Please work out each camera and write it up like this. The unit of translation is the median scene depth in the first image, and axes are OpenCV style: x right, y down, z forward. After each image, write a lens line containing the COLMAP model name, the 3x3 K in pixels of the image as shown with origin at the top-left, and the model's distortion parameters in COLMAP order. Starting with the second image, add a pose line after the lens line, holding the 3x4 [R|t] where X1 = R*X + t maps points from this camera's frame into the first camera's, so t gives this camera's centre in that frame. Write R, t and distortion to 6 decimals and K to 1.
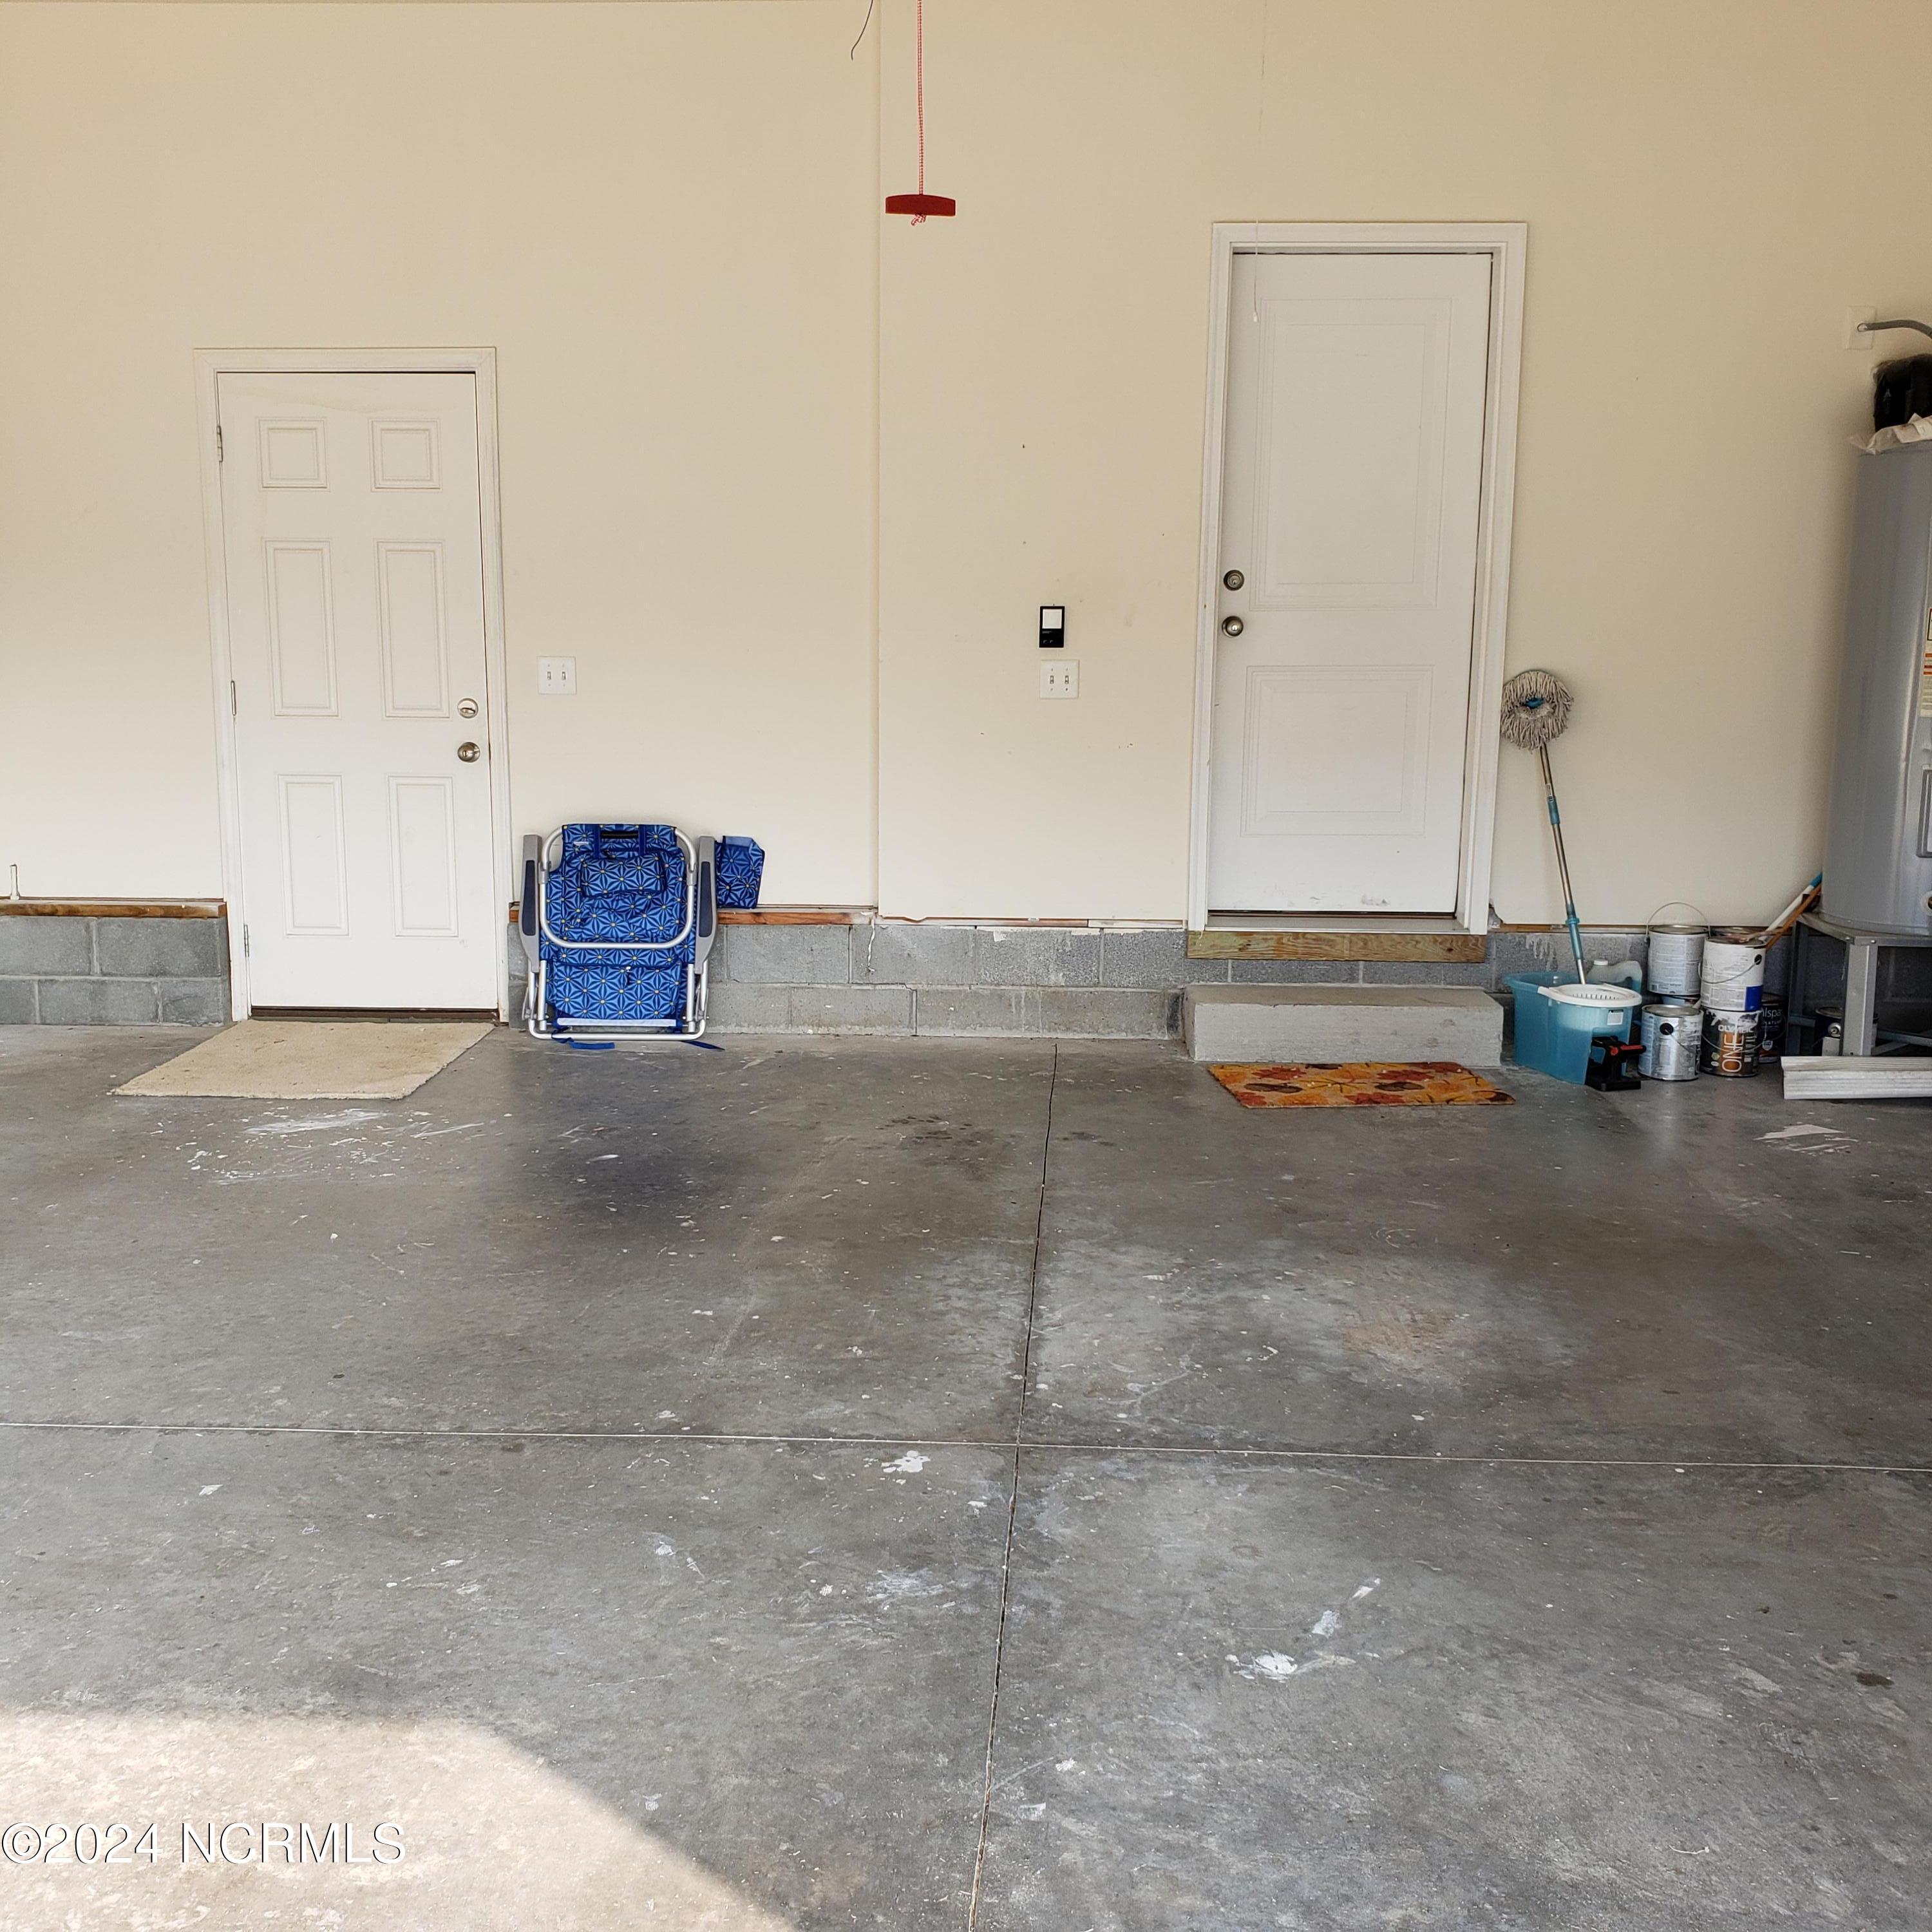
lens RADIAL K [[2036.0, 0, 963.7], [0, 2036.0, 964.2], [0, 0, 1]] dist [0.022215, 0.000000]
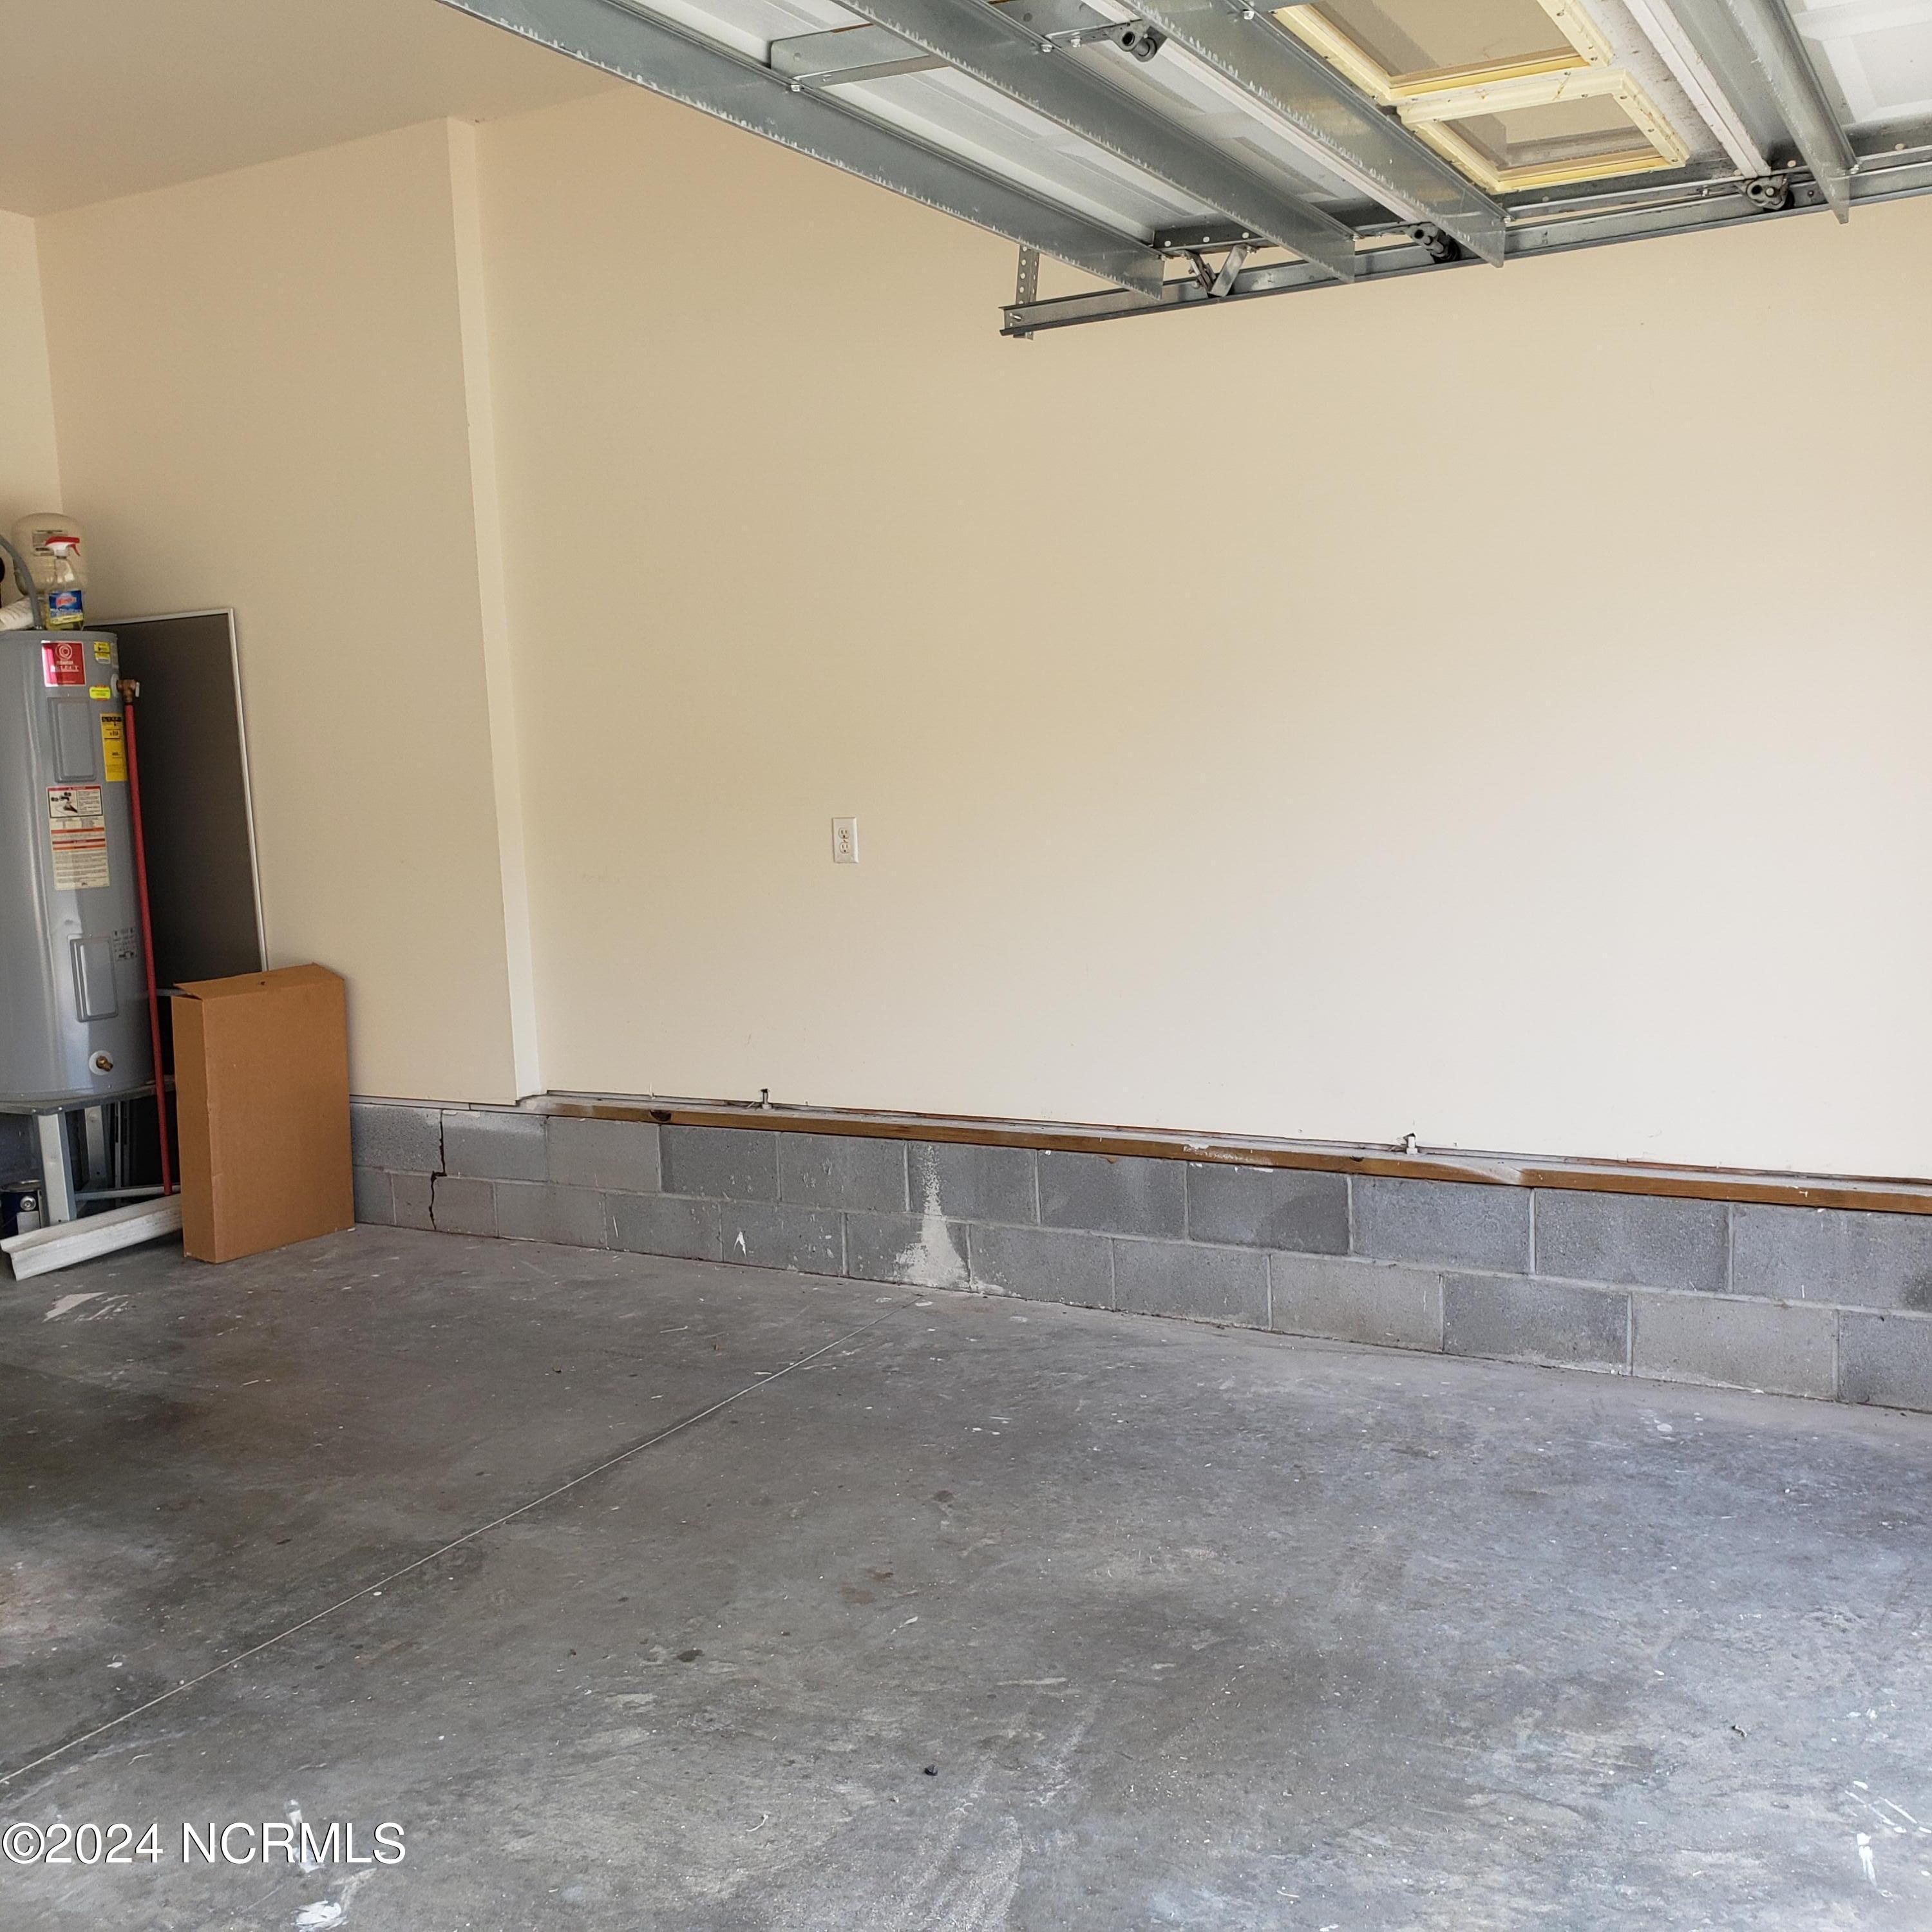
lens RADIAL K [[2036.0, 0, 962.7], [0, 2036.0, 970.2], [0, 0, 1]] dist [0.022215, 0.000000]
pose [[0.448067, -0.121828, 0.885660, -0.395000], [0.195022, 0.980132, 0.036159, -0.043447], [-0.872469, 0.156522, 0.462925, 0.201569]]
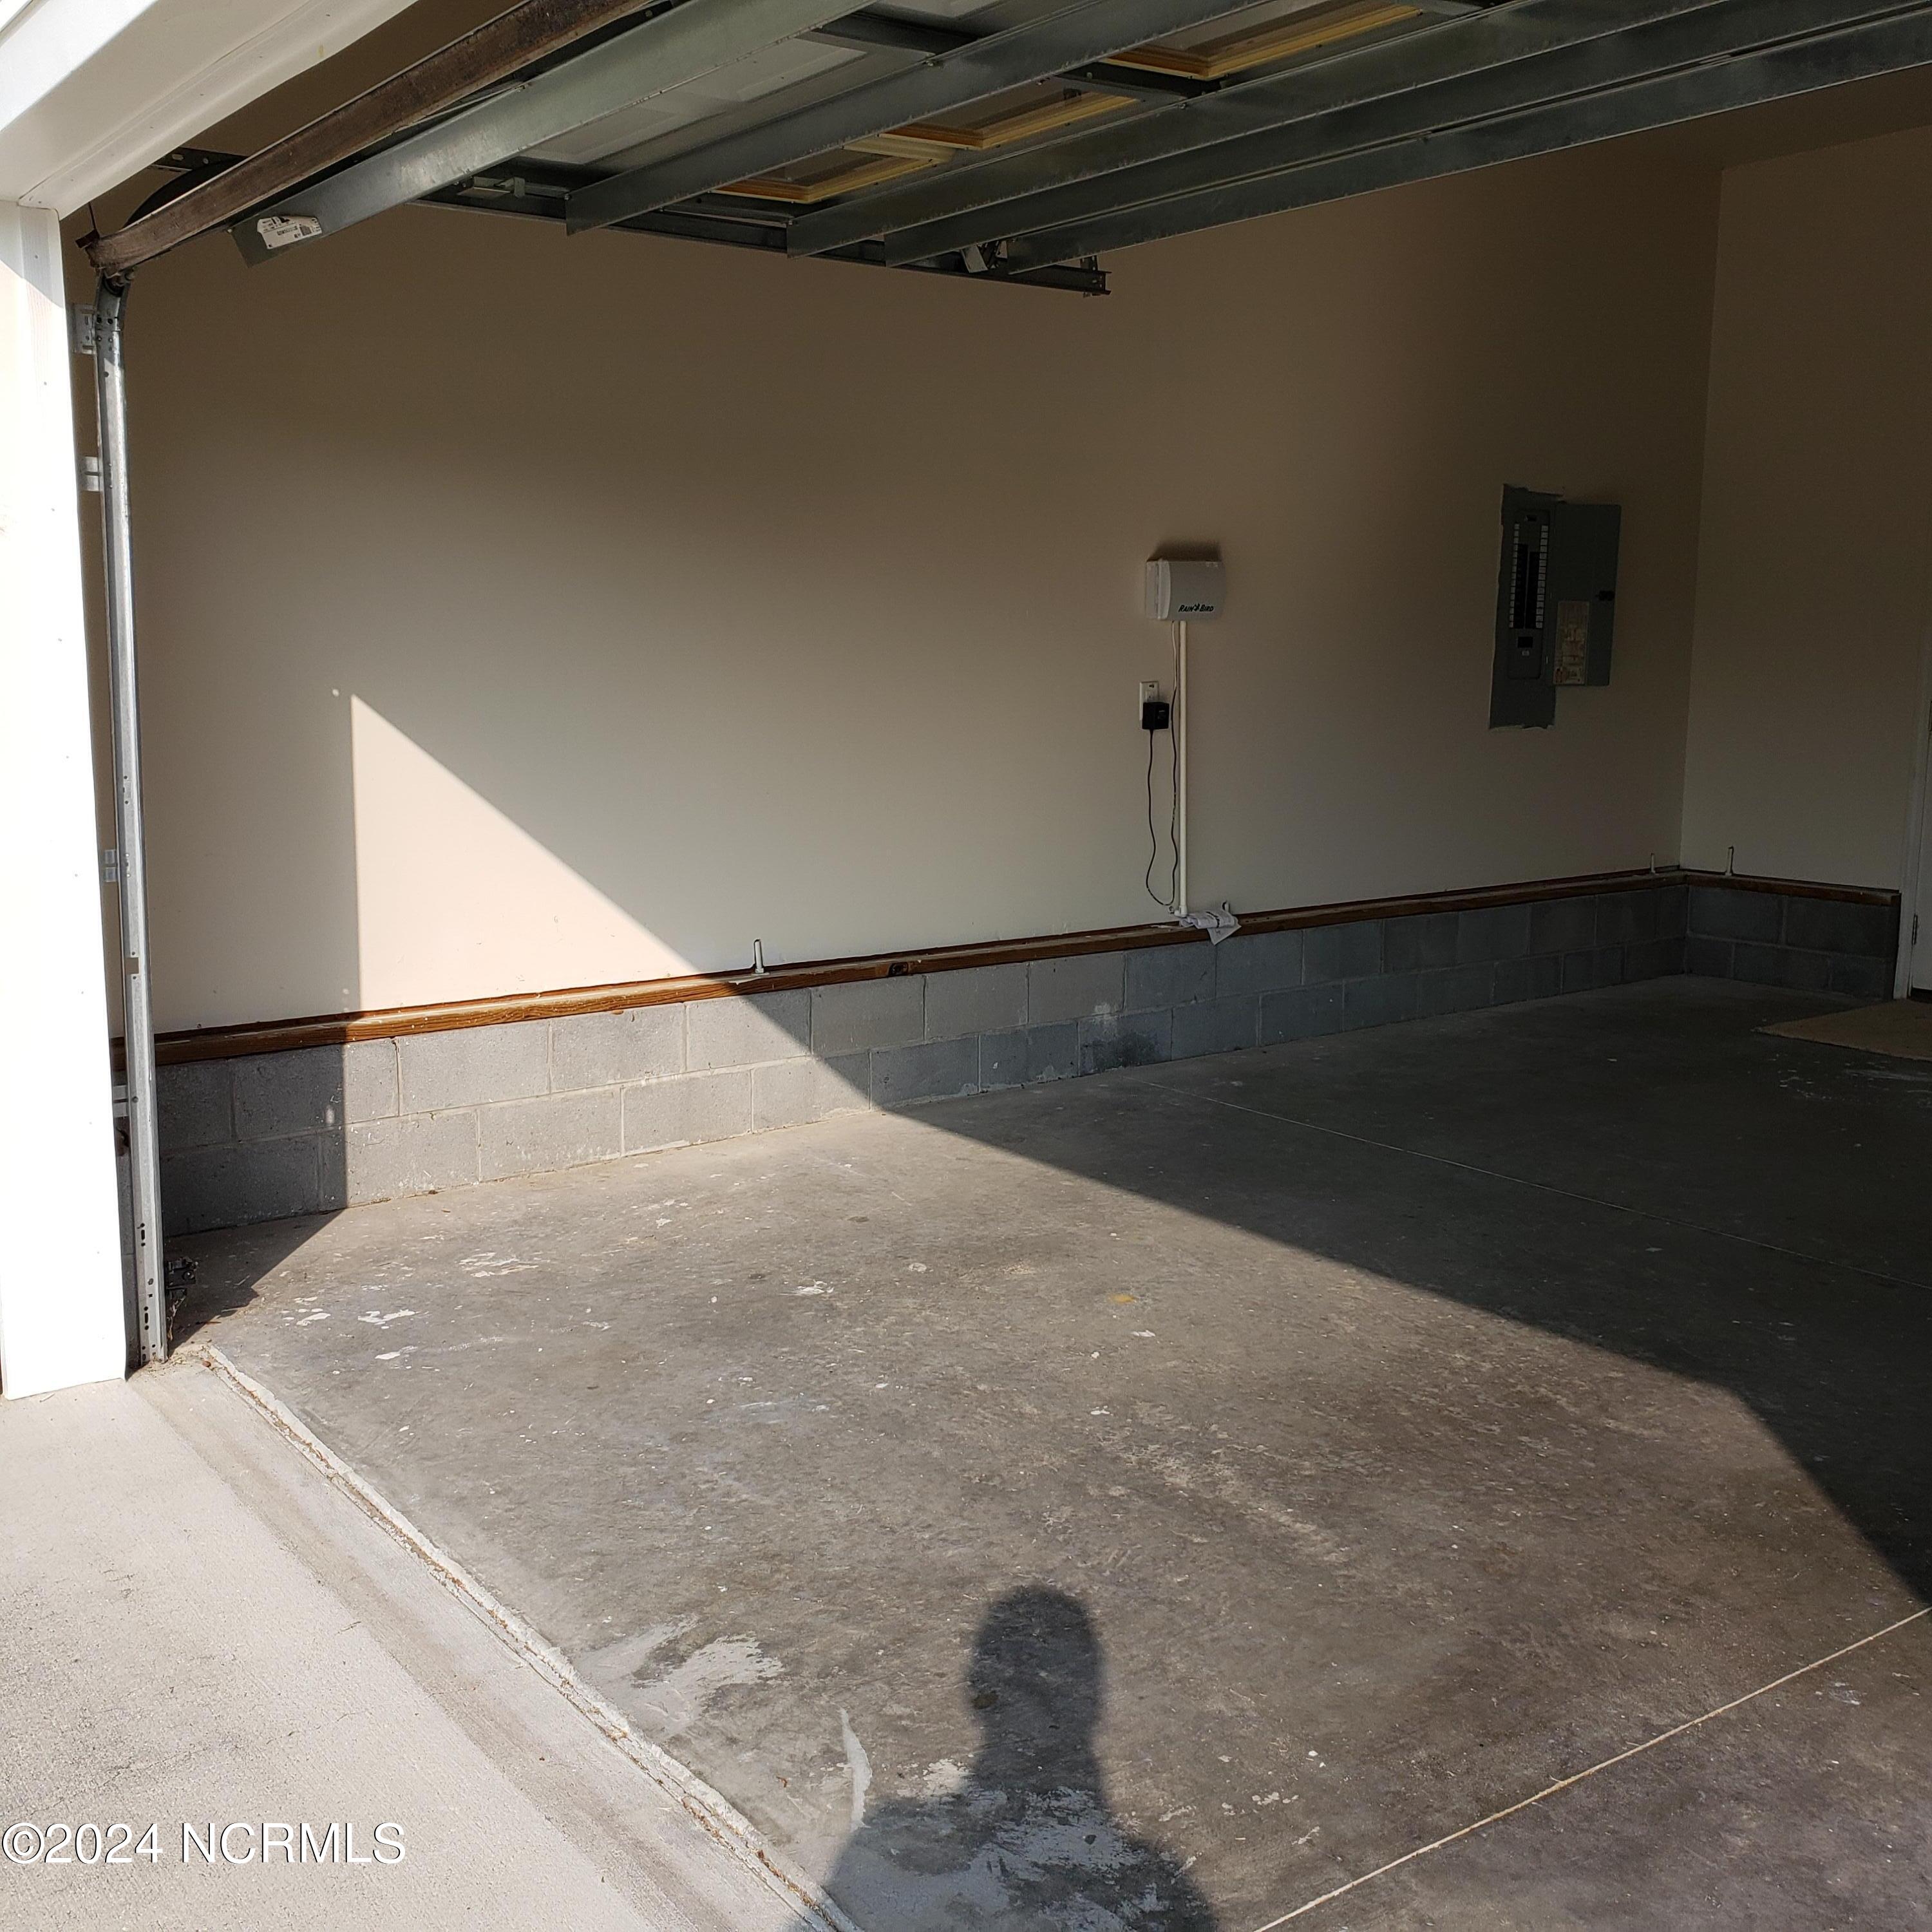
lens RADIAL K [[2036.0, 0, 963.3], [0, 2036.0, 964.0], [0, 0, 1]] dist [0.022215, 0.000000]
pose [[0.644127, 0.115338, -0.756173, 0.357622], [-0.129604, 0.990730, 0.040715, 0.063246], [0.753859, 0.071777, 0.653104, -0.288201]]
